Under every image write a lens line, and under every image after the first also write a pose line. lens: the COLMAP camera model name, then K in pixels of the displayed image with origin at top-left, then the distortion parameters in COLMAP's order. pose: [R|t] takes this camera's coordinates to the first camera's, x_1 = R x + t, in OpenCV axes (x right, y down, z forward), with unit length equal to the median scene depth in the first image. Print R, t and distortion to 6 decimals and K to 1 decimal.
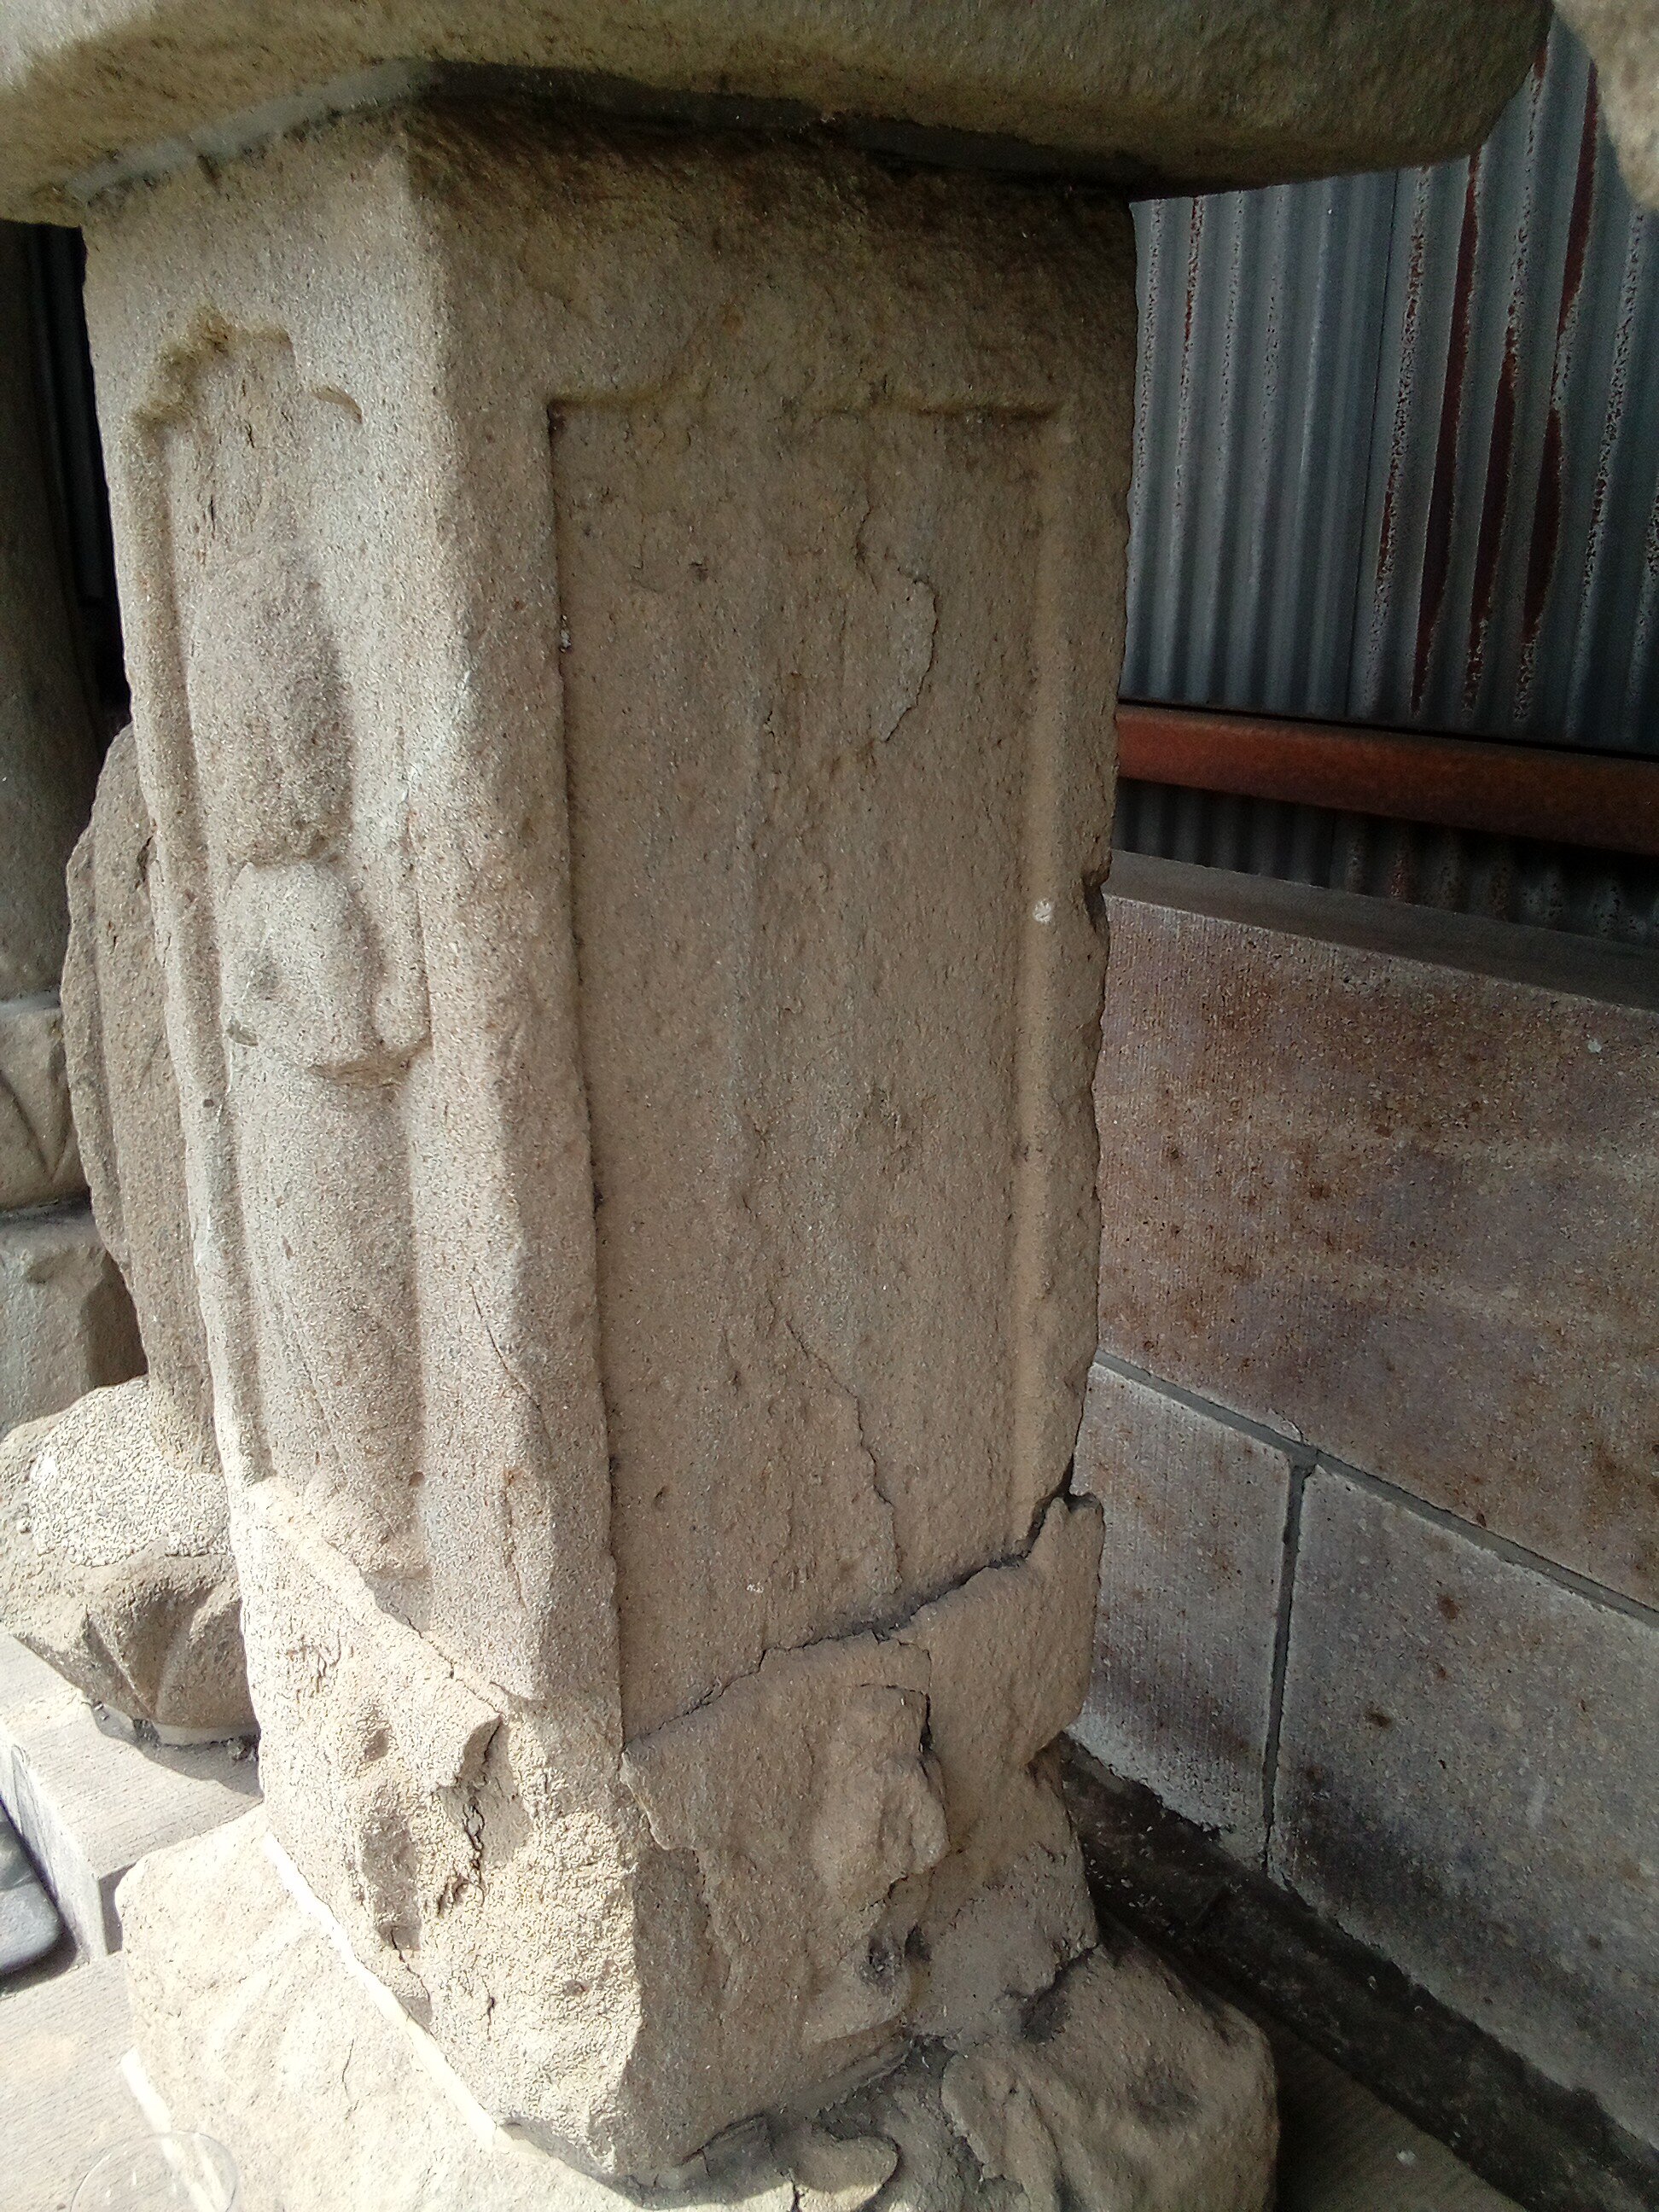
lens RADIAL K [[1774.0, 0, 829.5], [0, 1774.0, 1106.0], [0, 0, 1]] dist [0.076246, -0.111876]
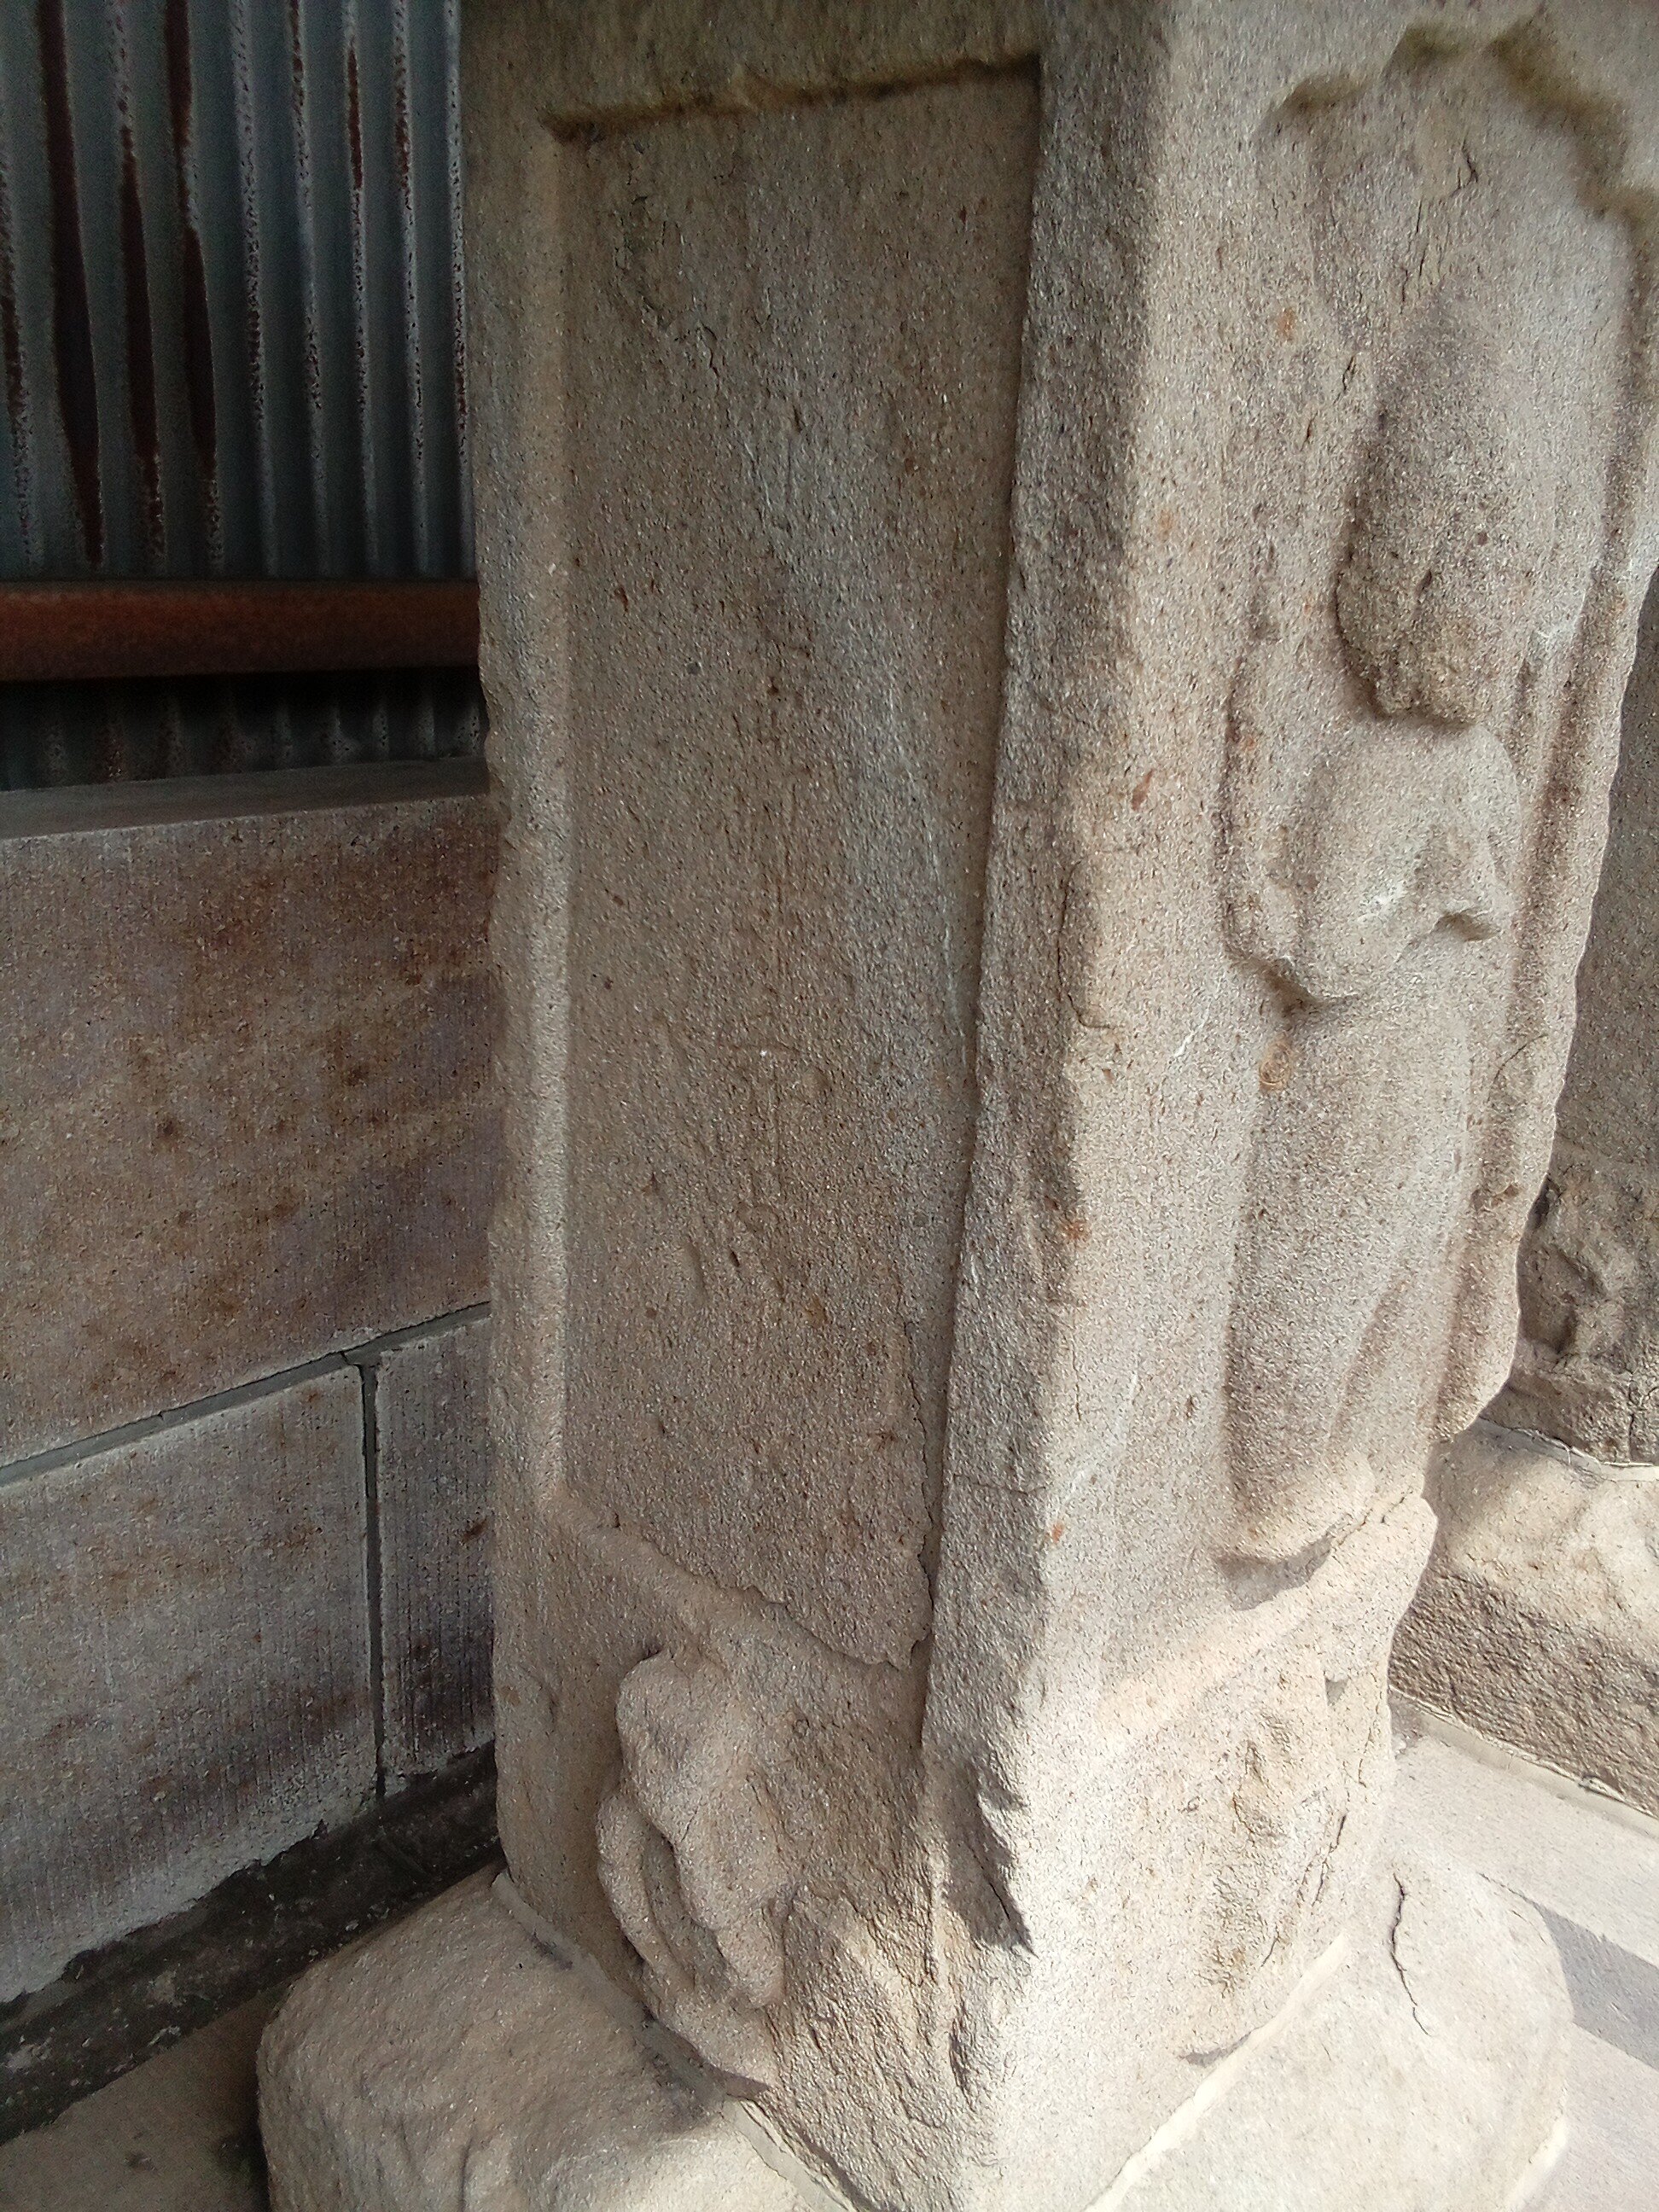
lens RADIAL K [[1774.0, 0, 829.5], [0, 1774.0, 1106.0], [0, 0, 1]] dist [0.076246, -0.111876]
pose [[-0.106474, -0.332553, 0.937055, -0.640904], [0.274727, 0.895887, 0.349158, -0.197443], [-0.955609, 0.294610, -0.004027, 0.767837]]
